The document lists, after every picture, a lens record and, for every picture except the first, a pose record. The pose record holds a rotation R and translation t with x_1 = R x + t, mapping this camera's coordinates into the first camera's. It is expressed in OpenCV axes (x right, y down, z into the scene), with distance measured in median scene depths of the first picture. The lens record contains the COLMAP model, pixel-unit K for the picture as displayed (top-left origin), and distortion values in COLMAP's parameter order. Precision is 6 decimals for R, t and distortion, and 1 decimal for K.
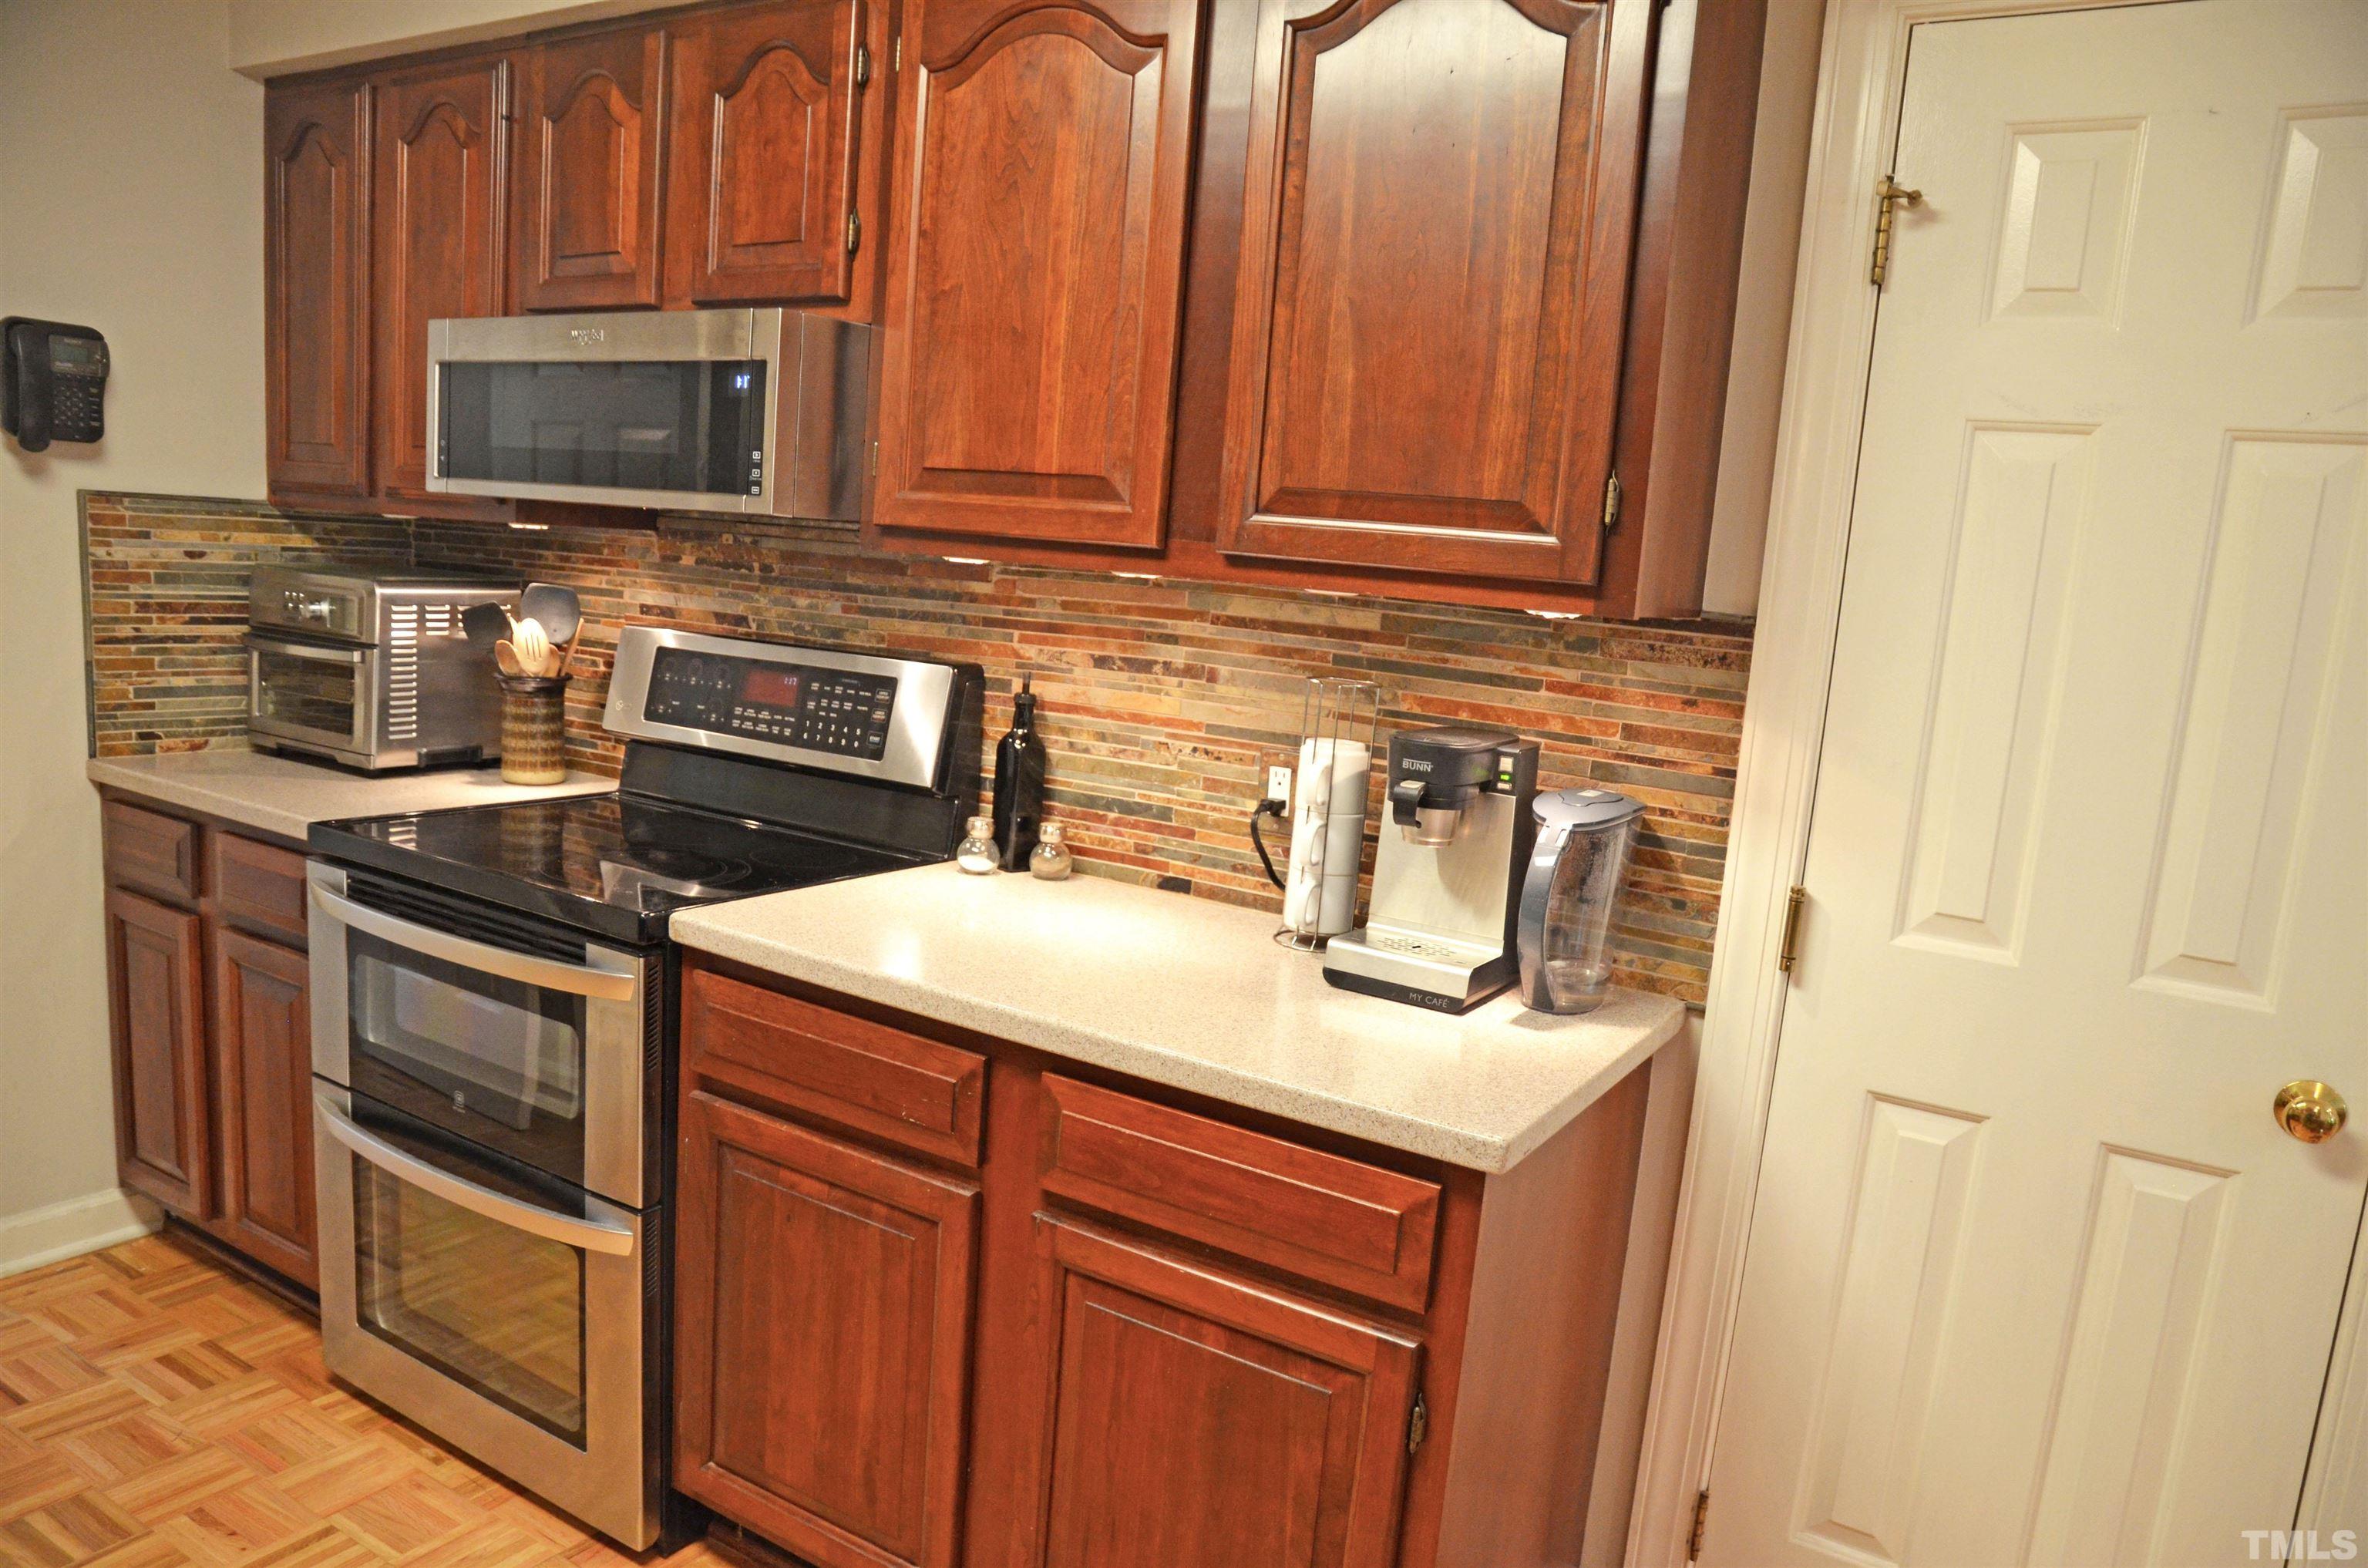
lens RADIAL K [[1632.0, 0, 1187.5], [0, 1632.0, 793.5], [0, 0, 1]] dist [-0.100346, 0.058871]
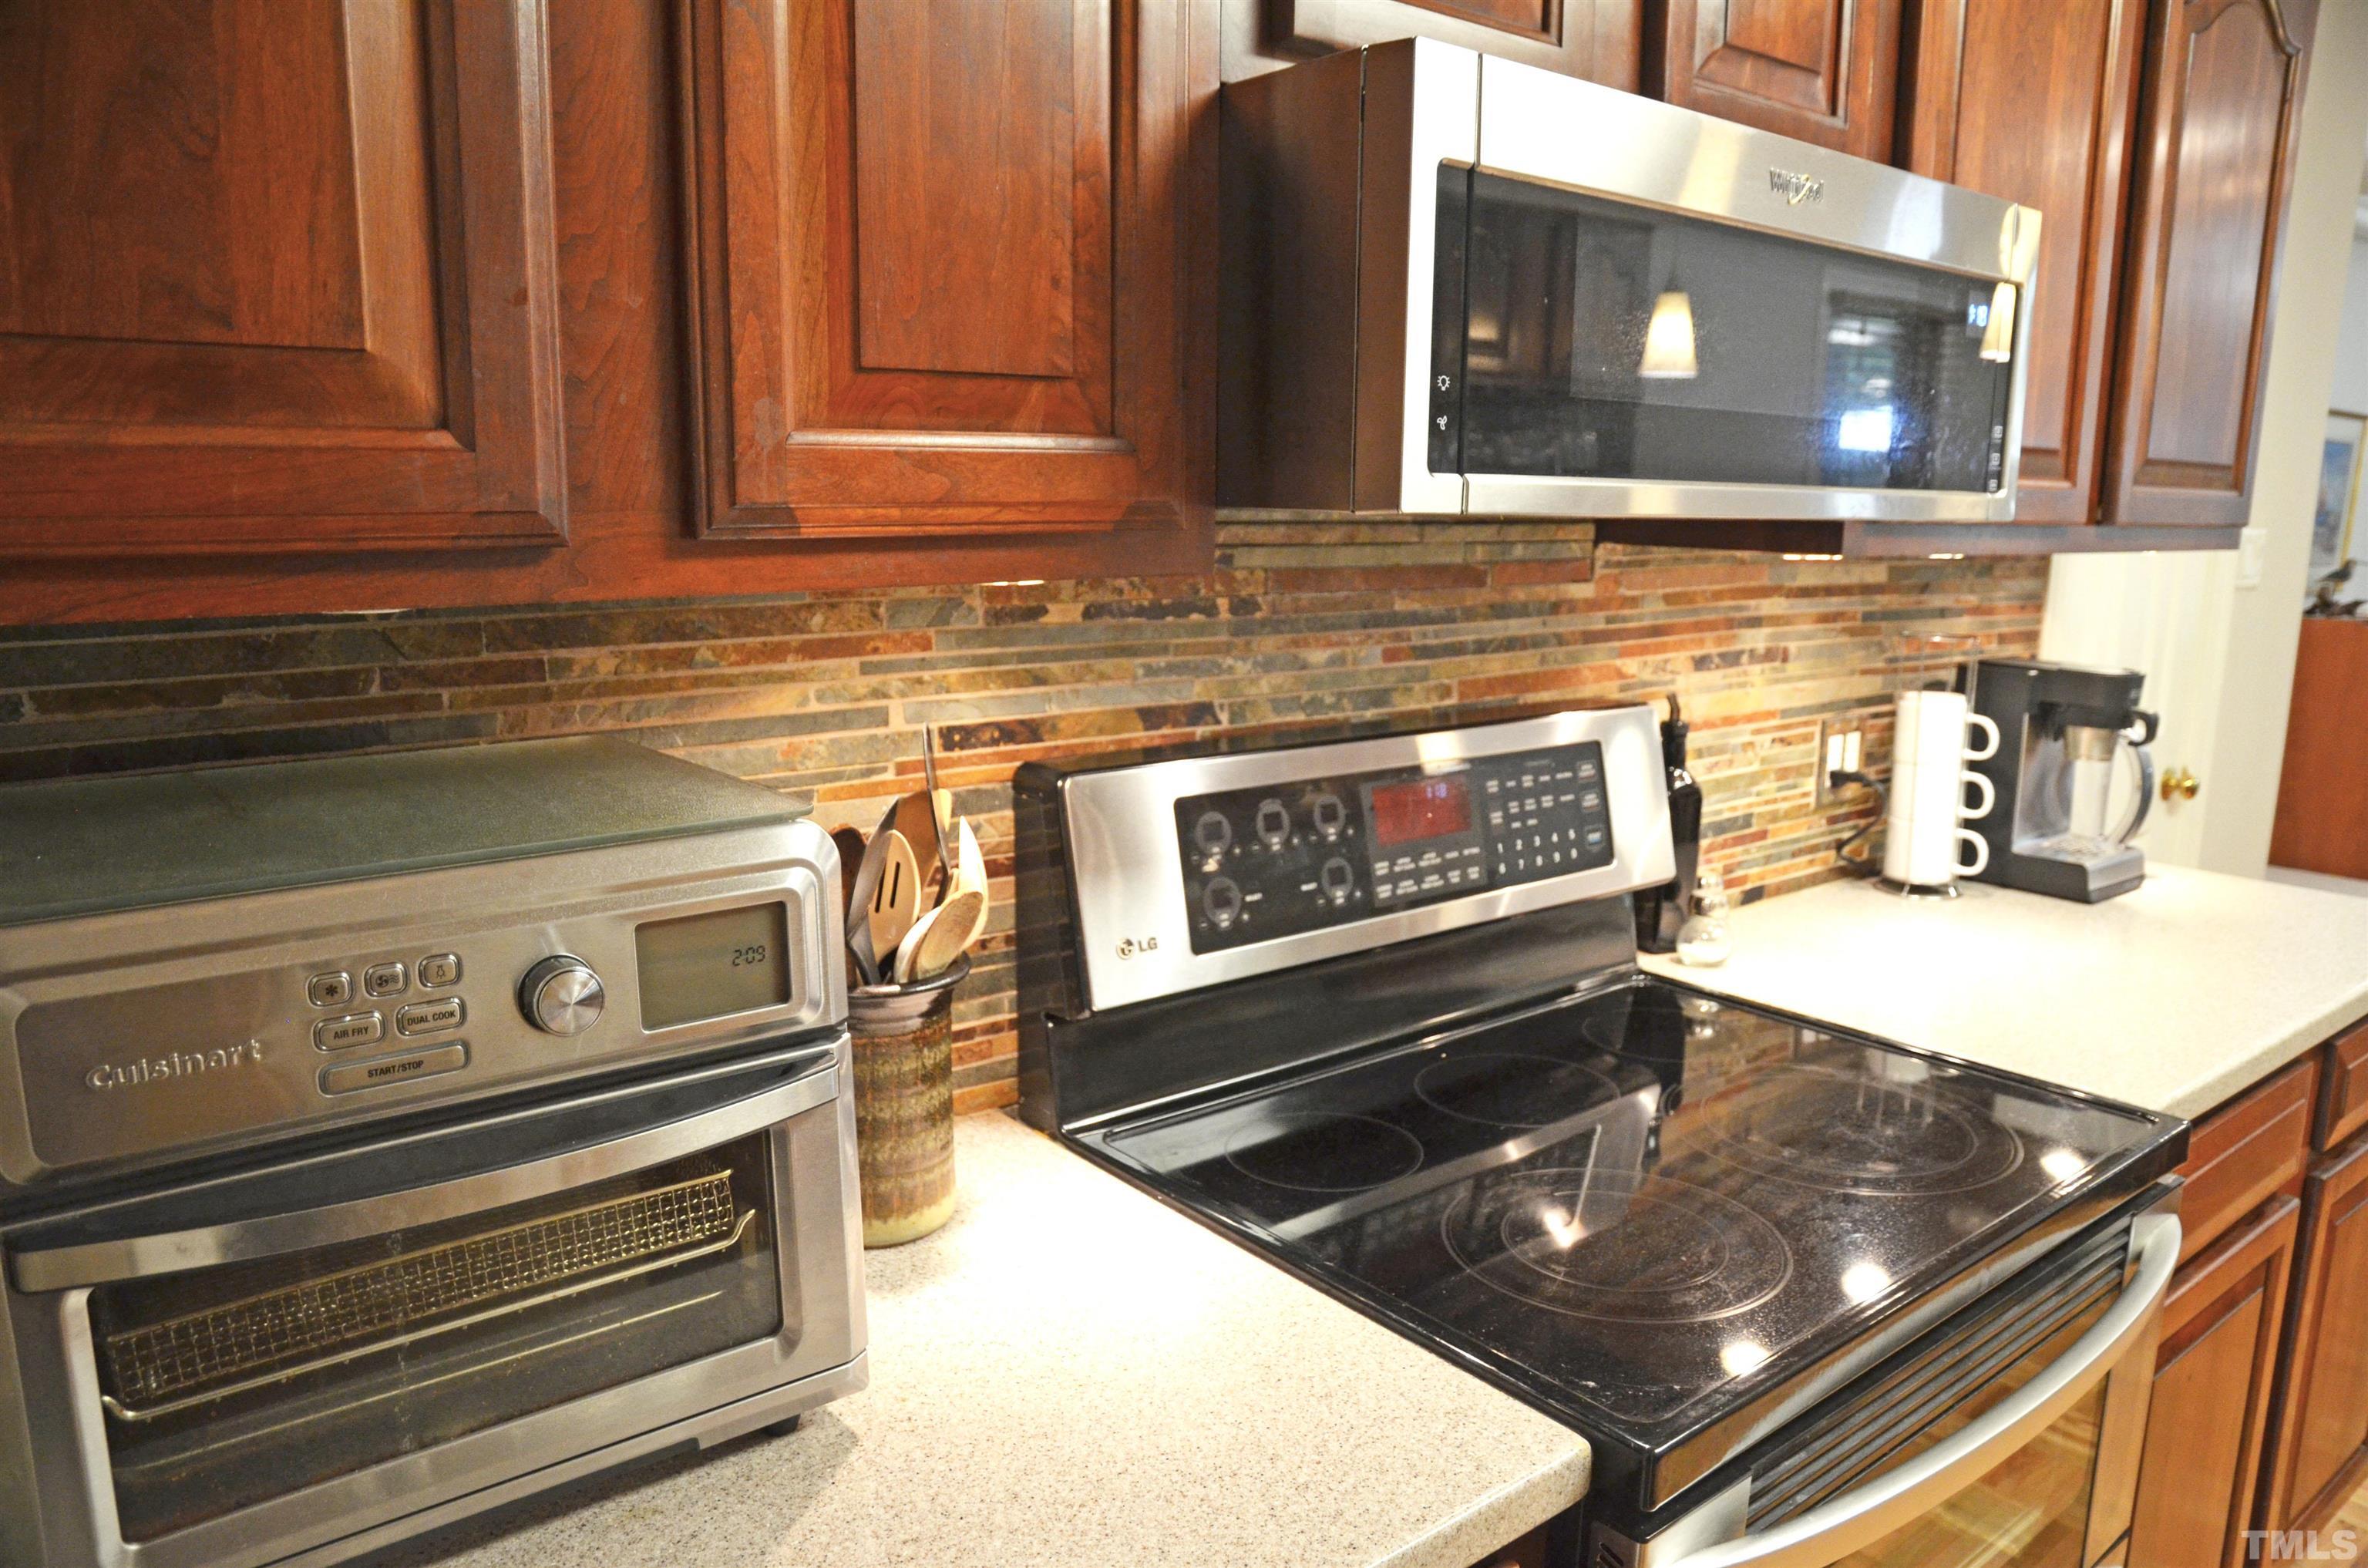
lens RADIAL K [[1632.0, 0, 1187.2], [0, 1632.0, 795.6], [0, 0, 1]] dist [-0.100346, 0.058871]
pose [[0.330747, -0.242742, 0.911966, -0.836765], [0.155059, 0.967198, 0.201207, -0.206223], [-0.930894, 0.074860, 0.357537, 0.904687]]
